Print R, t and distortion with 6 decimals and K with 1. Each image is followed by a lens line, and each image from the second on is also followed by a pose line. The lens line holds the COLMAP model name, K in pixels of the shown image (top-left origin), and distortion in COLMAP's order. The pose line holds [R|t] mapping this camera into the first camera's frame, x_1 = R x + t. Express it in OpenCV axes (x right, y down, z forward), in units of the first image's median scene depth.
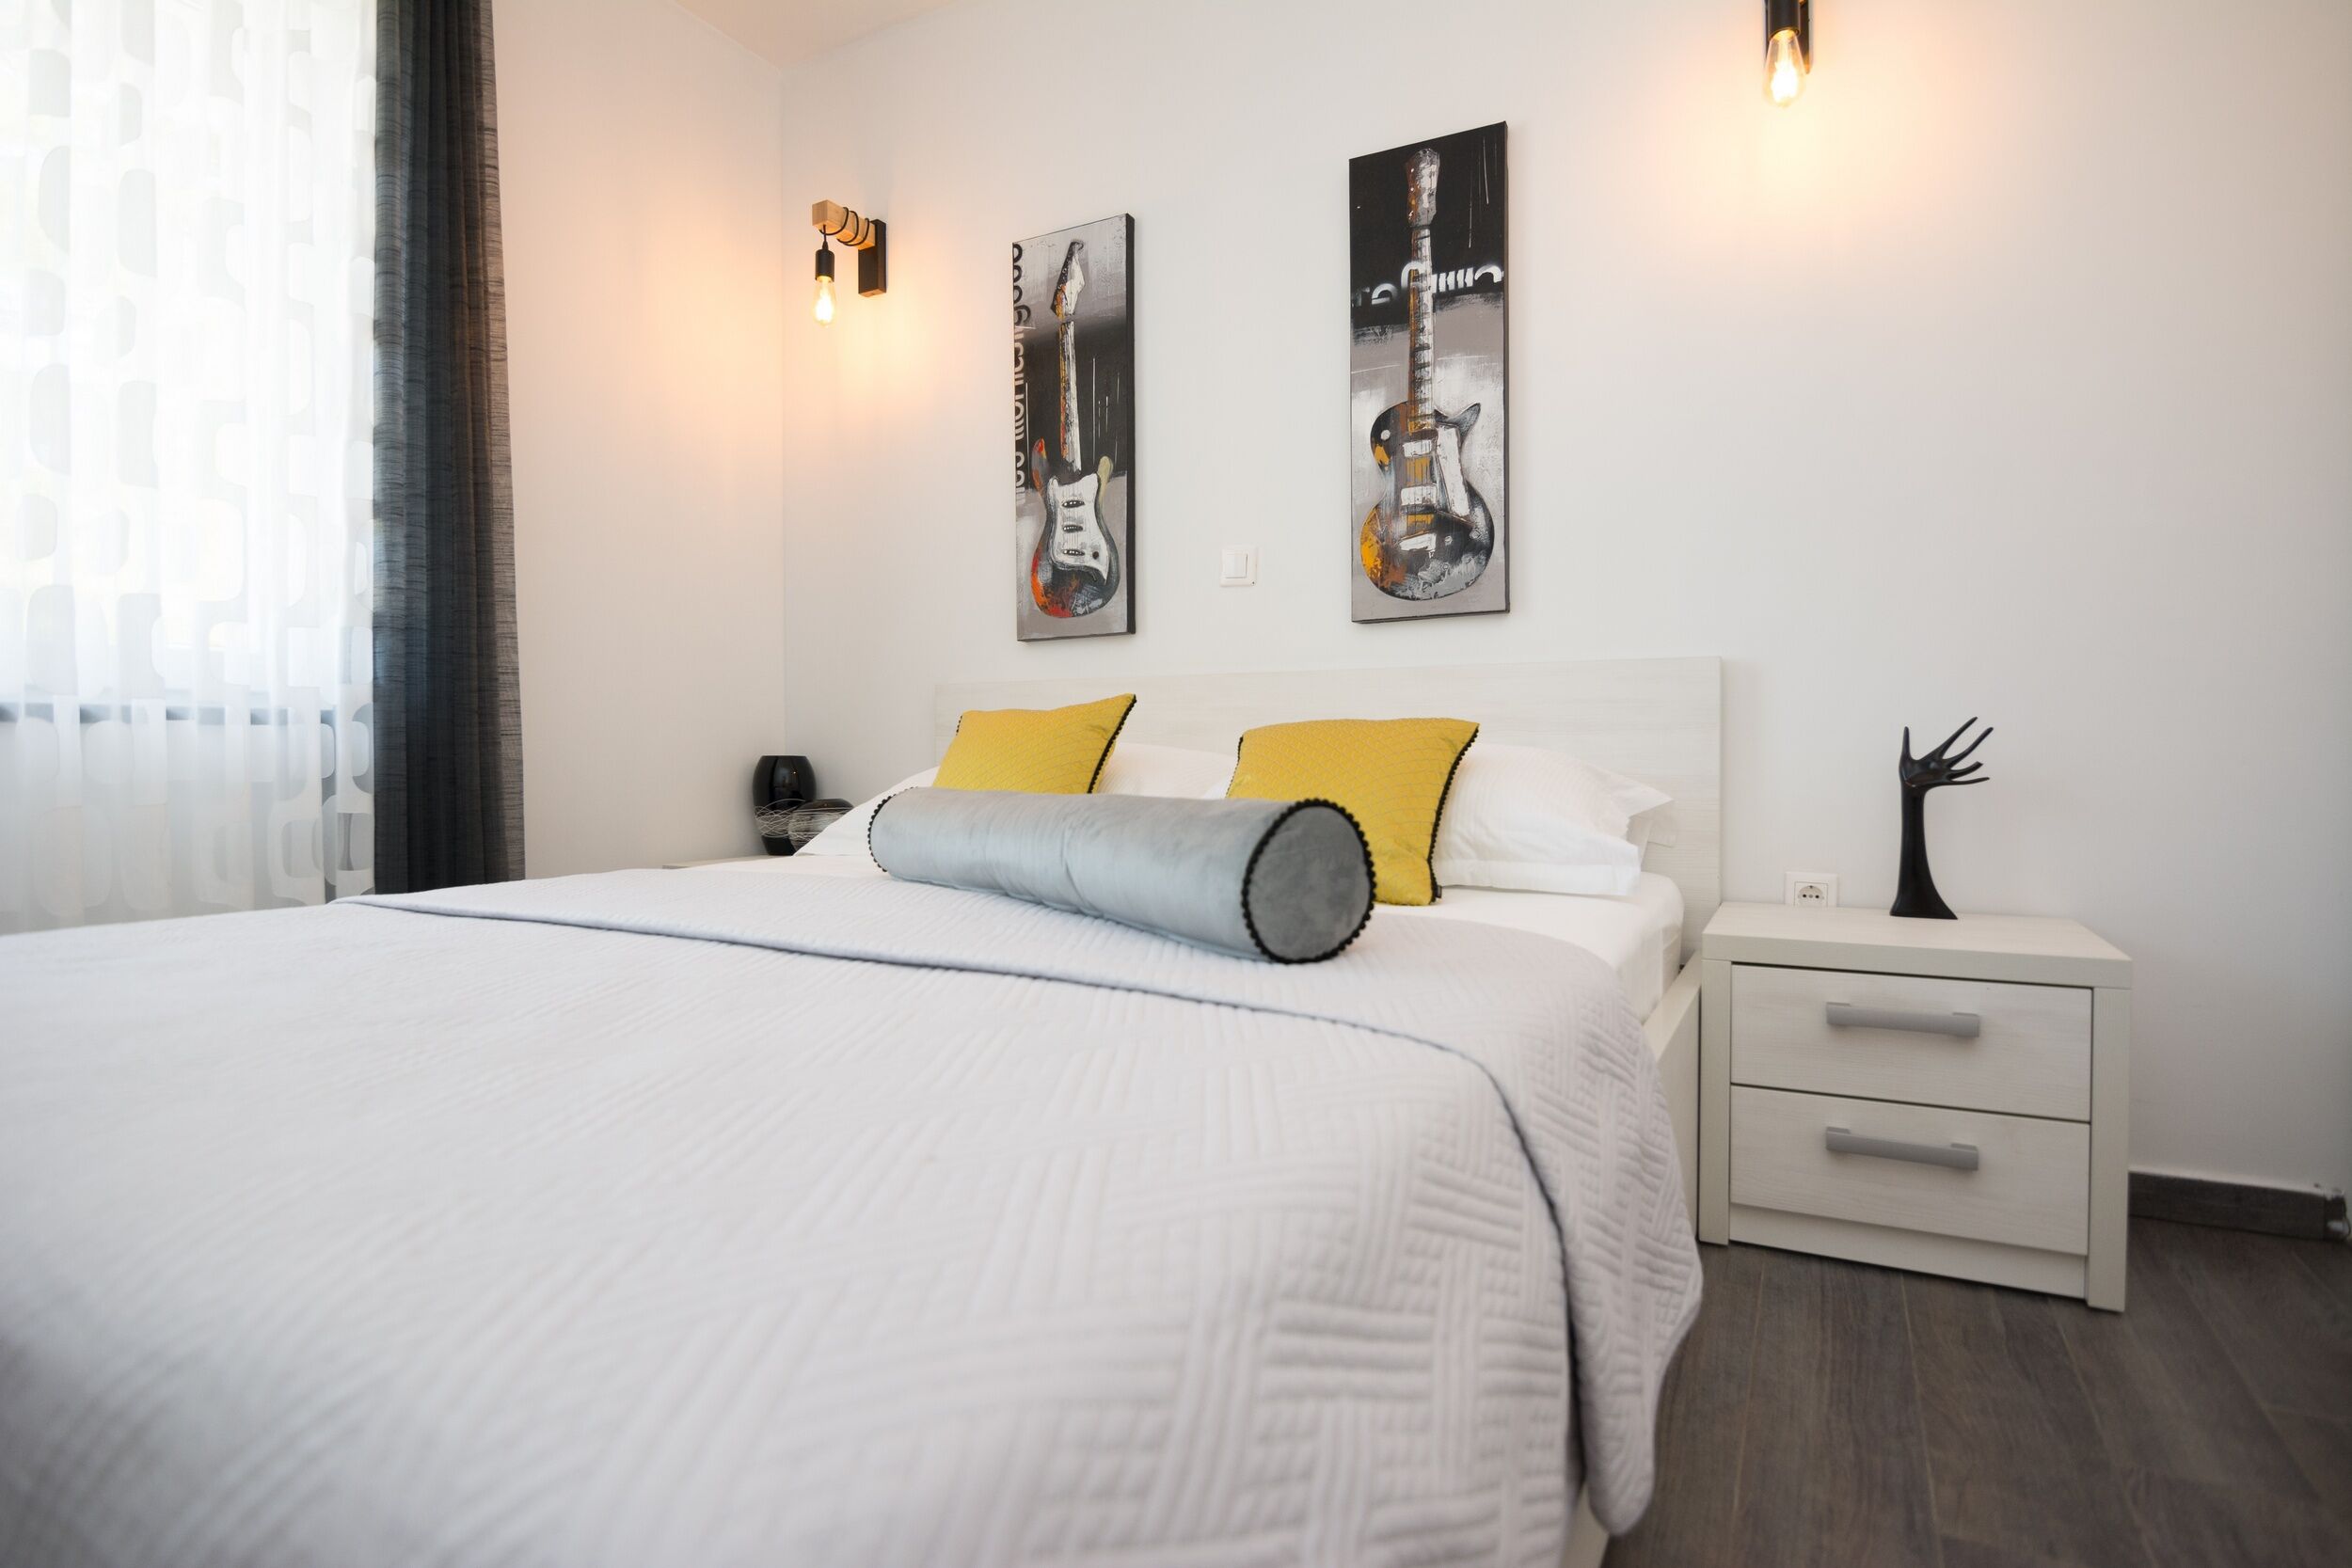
lens RADIAL K [[1185.3, 0, 1189.8], [0, 1185.3, 776.2], [0, 0, 1]] dist [-0.010971, -0.004973]
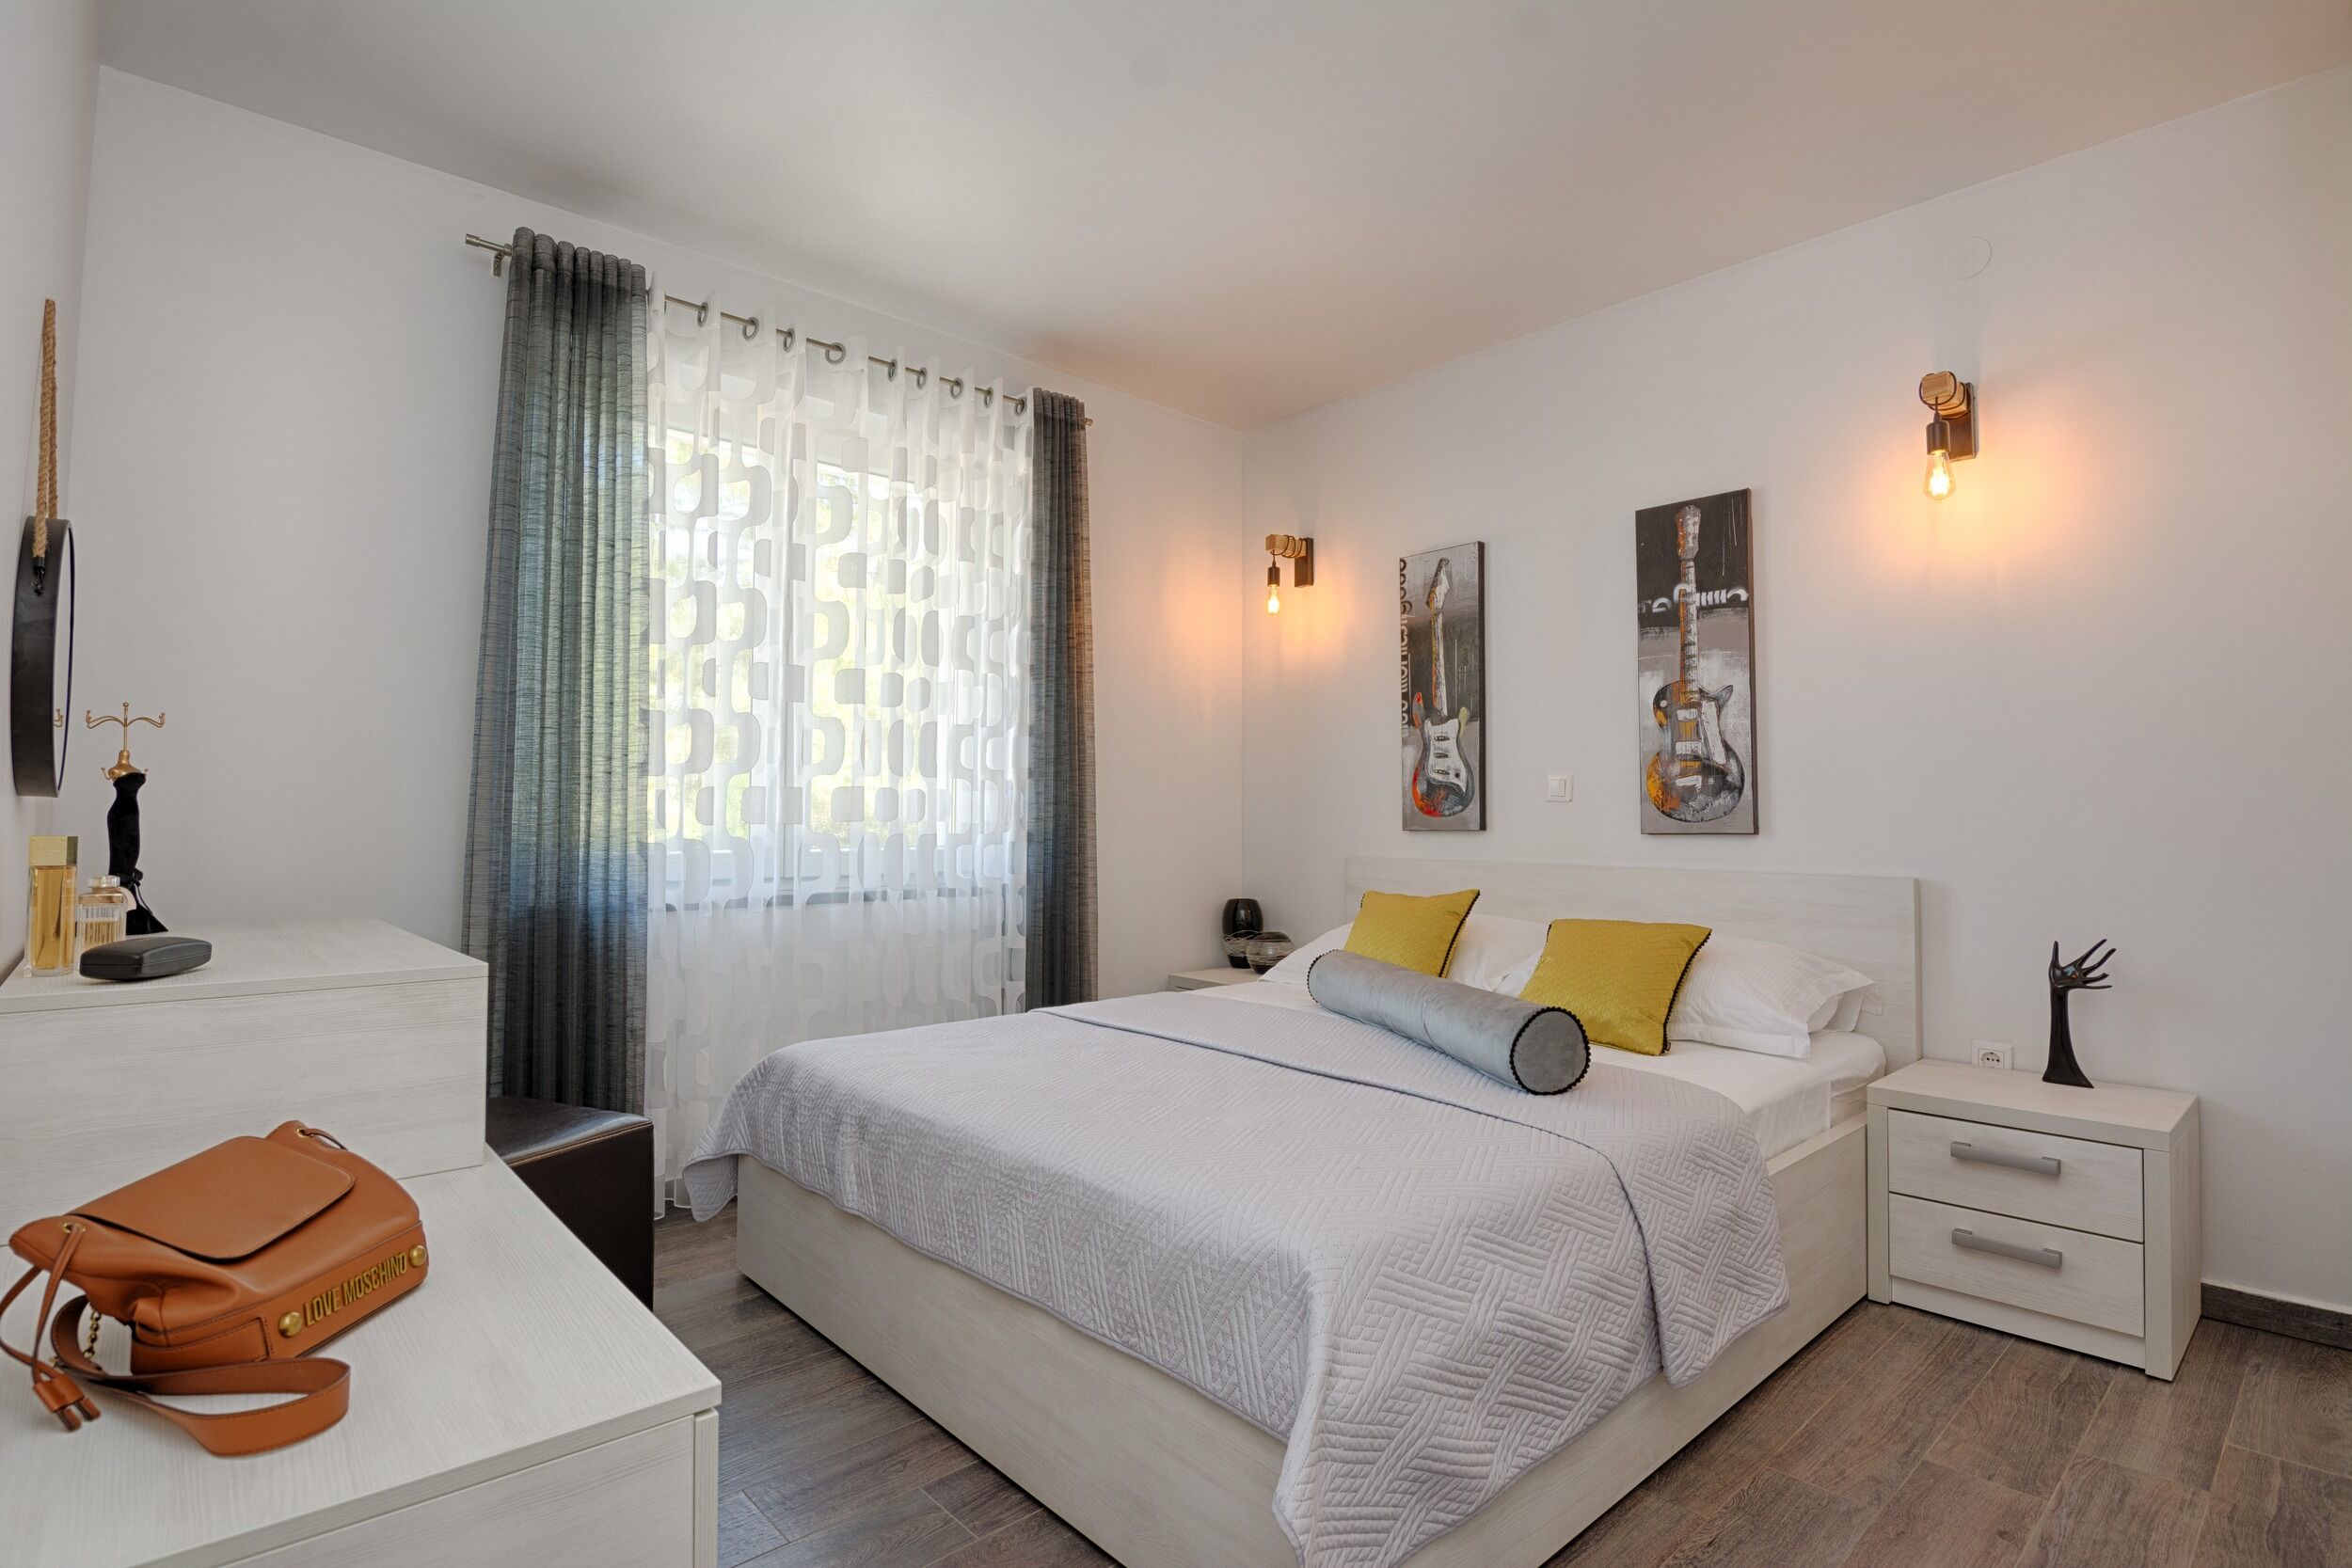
lens RADIAL K [[1163.1, 0, 1171.0], [0, 1163.1, 774.9], [0, 0, 1]] dist [-0.022013, -0.004556]
pose [[0.939163, -0.004862, -0.343436, 0.096060], [-0.012018, 0.998822, -0.047005, -0.144728], [0.343260, 0.048273, 0.937999, -0.541323]]
